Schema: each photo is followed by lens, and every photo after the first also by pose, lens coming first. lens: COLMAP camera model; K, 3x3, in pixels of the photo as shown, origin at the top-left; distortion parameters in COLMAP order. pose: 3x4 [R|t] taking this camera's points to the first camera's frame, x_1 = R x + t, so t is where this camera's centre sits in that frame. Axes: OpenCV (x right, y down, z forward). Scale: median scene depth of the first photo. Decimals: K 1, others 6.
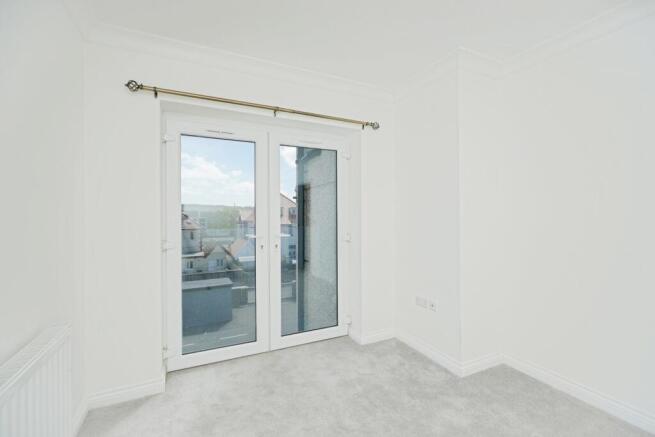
lens RADIAL K [[304.7, 0, 327.5], [0, 304.7, 218.5], [0, 0, 1]] dist [0.000675, -0.000003]
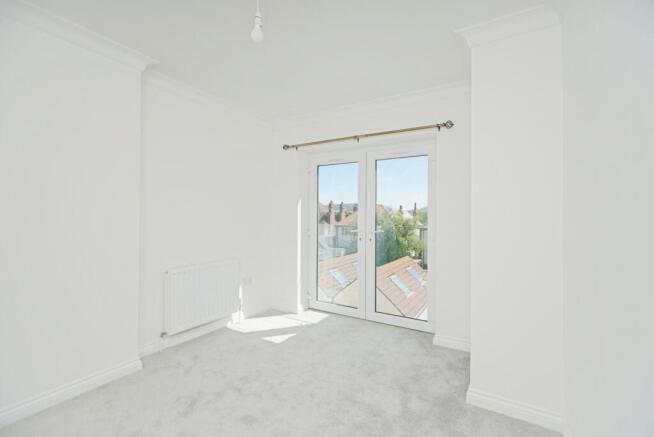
lens RADIAL K [[293.8, 0, 327.0], [0, 293.8, 218.5], [0, 0, 1]] dist [0.000452, 0.000061]
pose [[0.525738, 0.004498, -0.850634, 0.808258], [-0.030861, 0.999429, -0.013788, 0.025722], [0.850086, 0.033500, 0.525577, 0.189278]]
